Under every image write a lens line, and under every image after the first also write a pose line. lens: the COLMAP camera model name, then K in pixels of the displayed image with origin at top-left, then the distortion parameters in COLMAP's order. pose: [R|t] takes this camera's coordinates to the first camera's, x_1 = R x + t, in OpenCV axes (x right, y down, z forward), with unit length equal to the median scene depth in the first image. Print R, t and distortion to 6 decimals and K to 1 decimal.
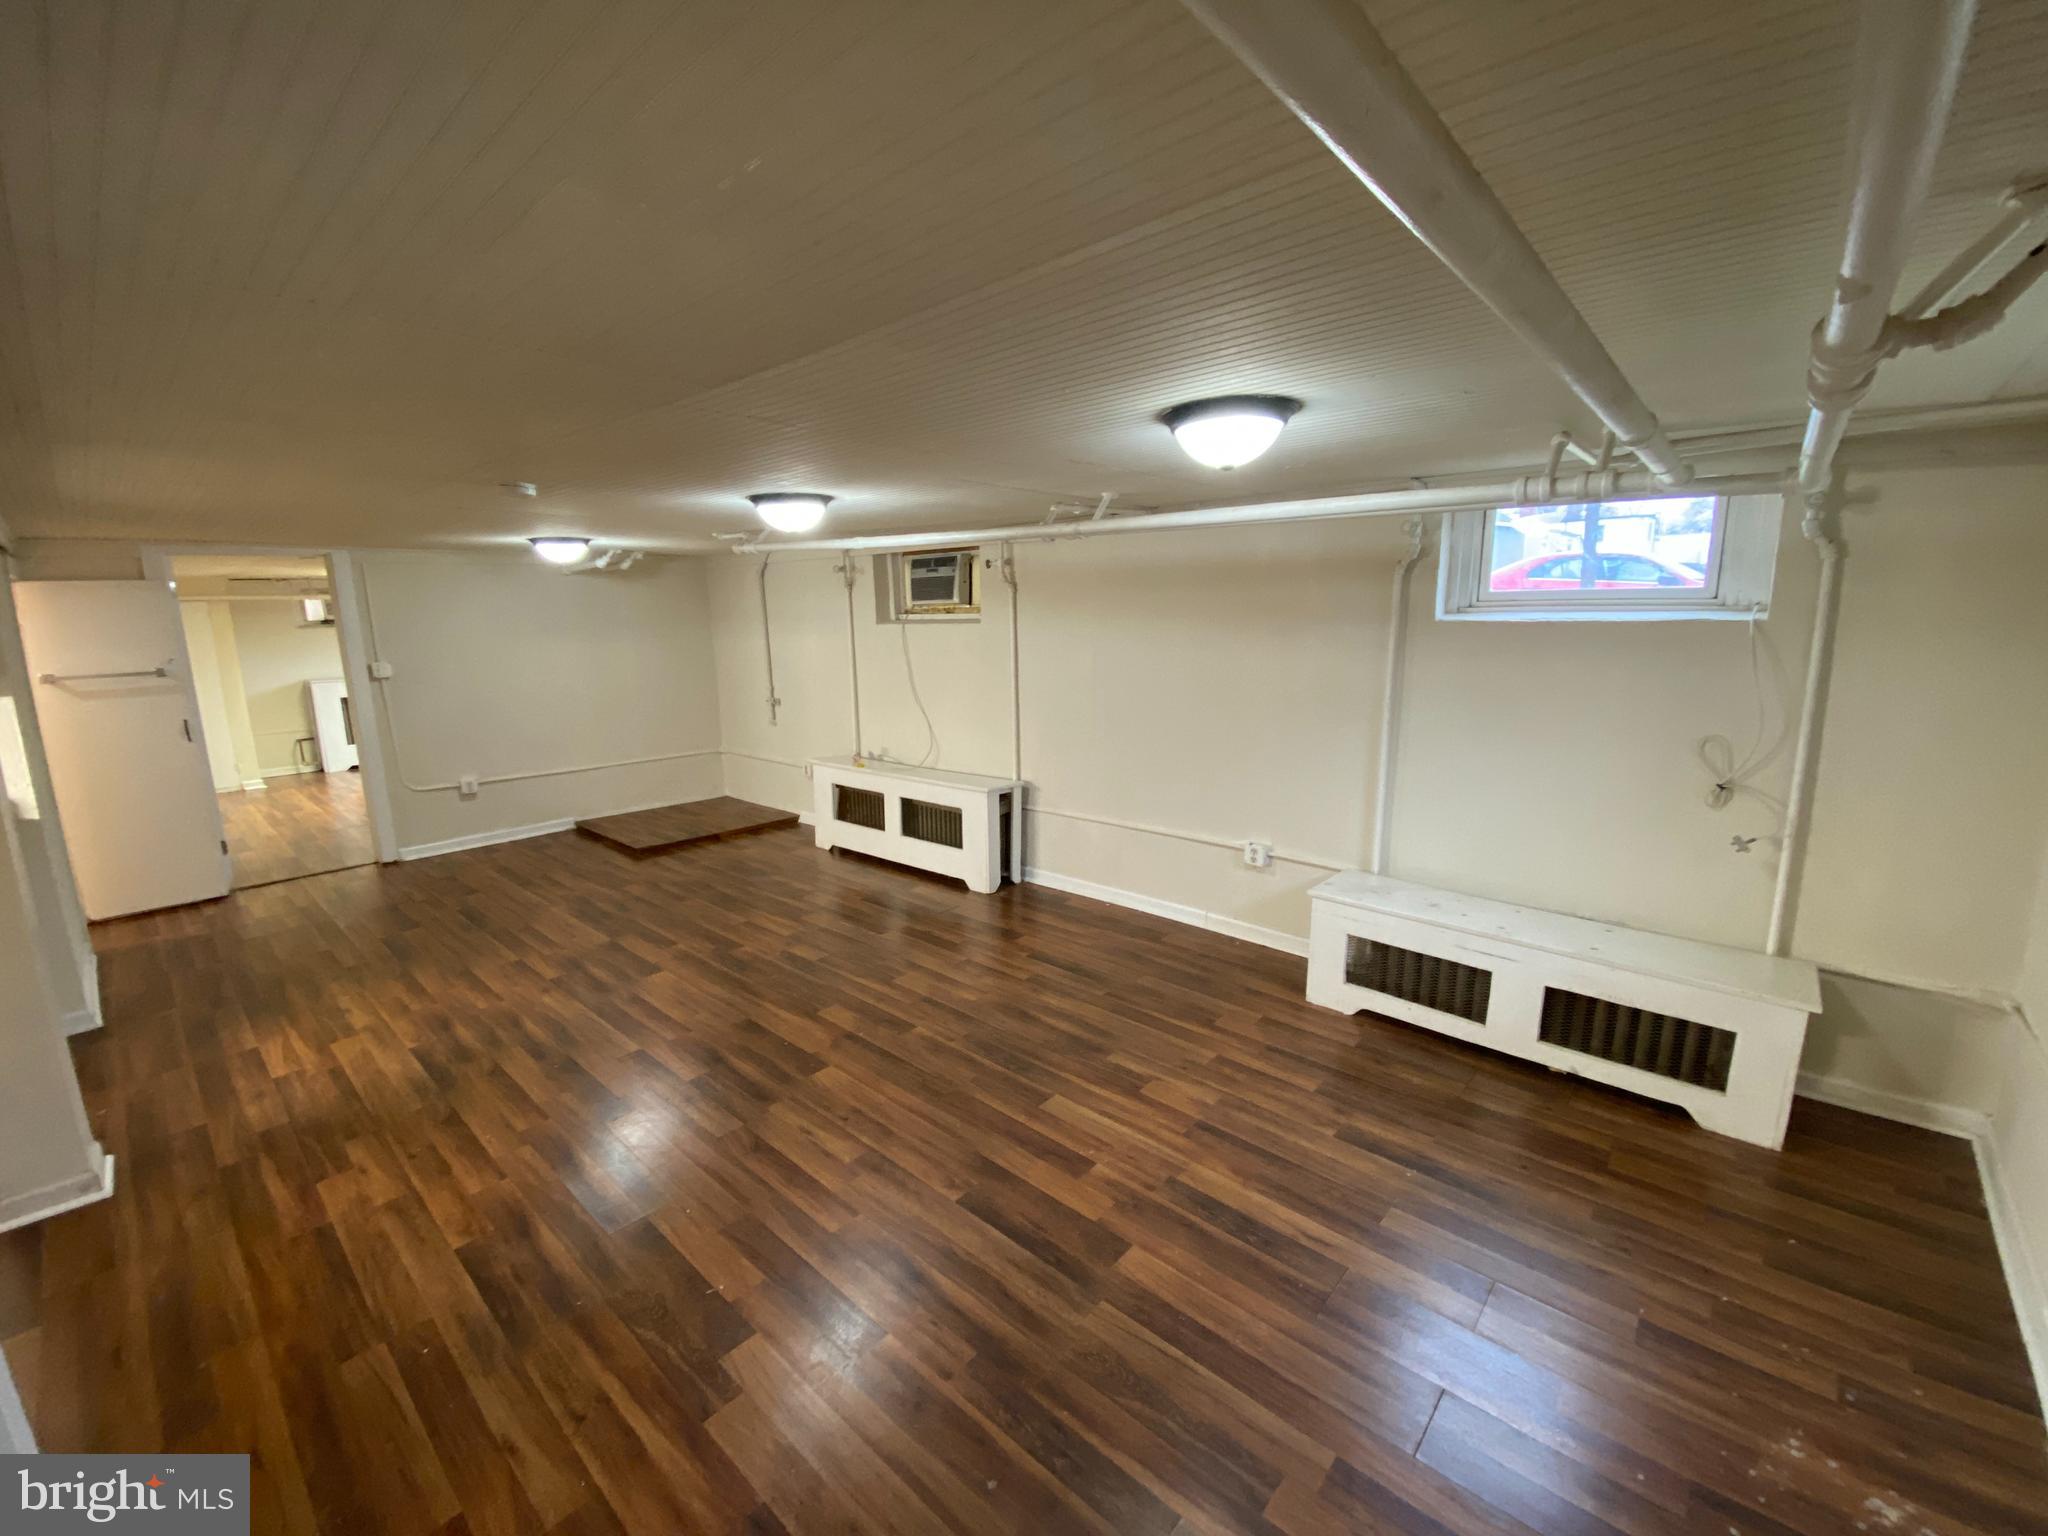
lens RADIAL K [[824.9, 0, 1024.0], [0, 824.9, 768.0], [0, 0, 1]] dist [0.036775, -0.024163]
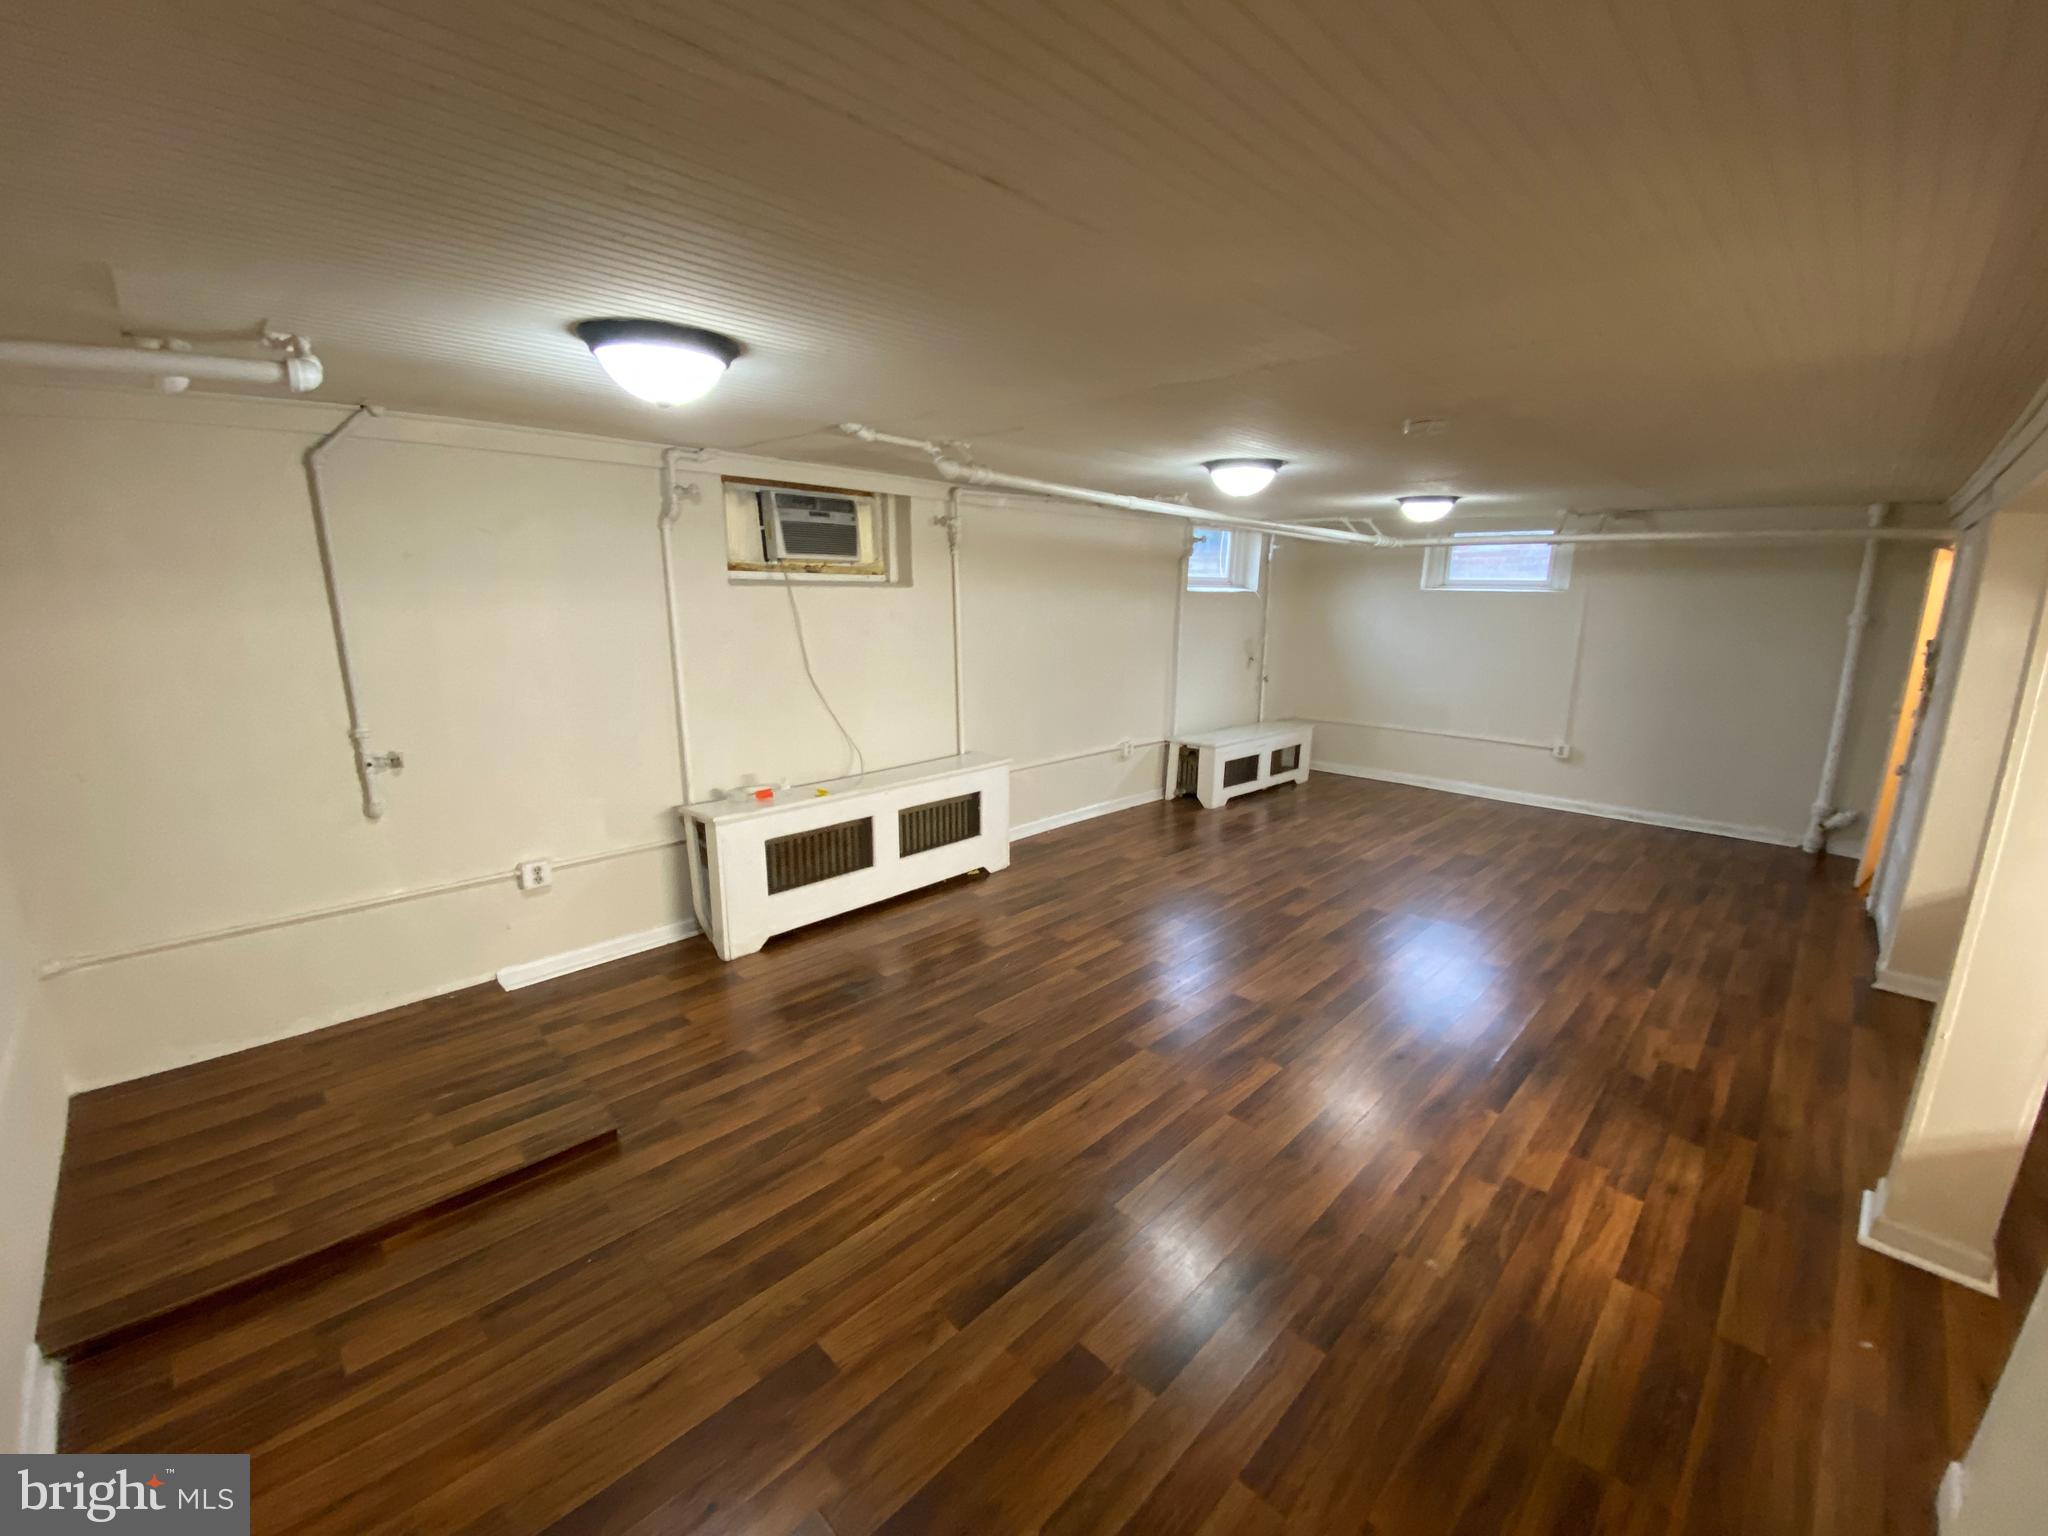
lens RADIAL K [[823.4, 0, 1024.0], [0, 823.4, 768.0], [0, 0, 1]] dist [0.027113, -0.022012]
pose [[0.051899, -0.193163, 0.979793, -1.279376], [0.172195, 0.968151, 0.181747, -0.176585], [-0.983695, 0.159283, 0.083507, 1.155573]]
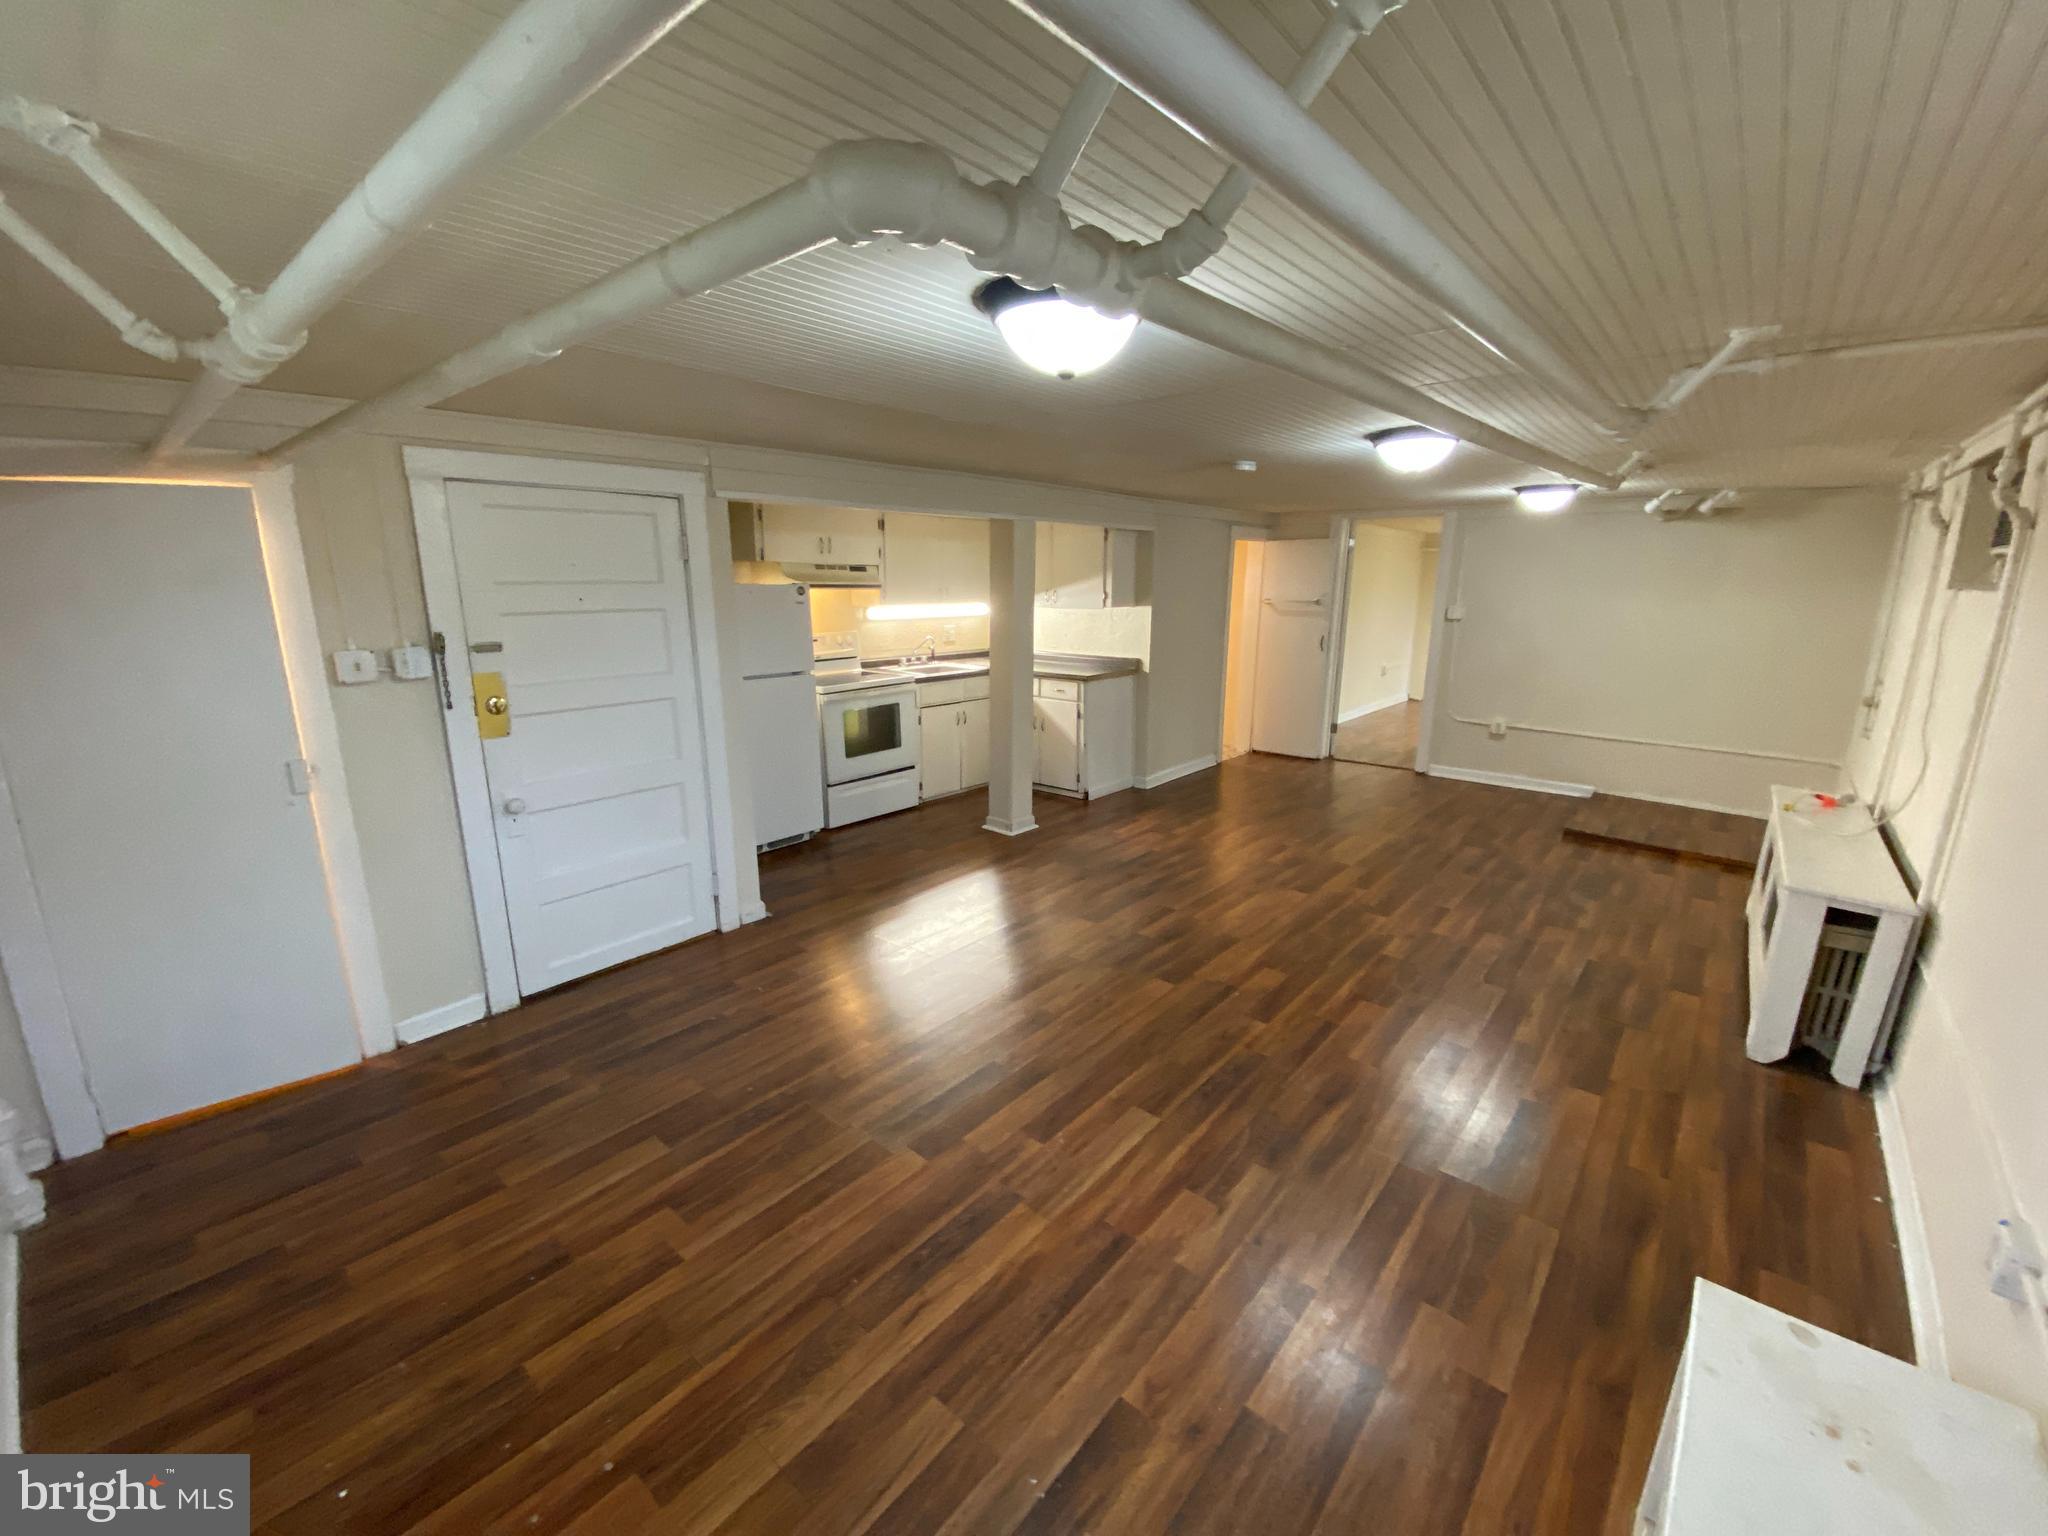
lens RADIAL K [[824.9, 0, 1024.0], [0, 824.9, 768.0], [0, 0, 1]] dist [0.036775, -0.024163]
pose [[0.020084, 0.247262, -0.968741, 0.607735], [-0.191174, 0.952007, 0.239027, -0.109987], [0.981351, 0.180398, 0.066390, 0.557154]]
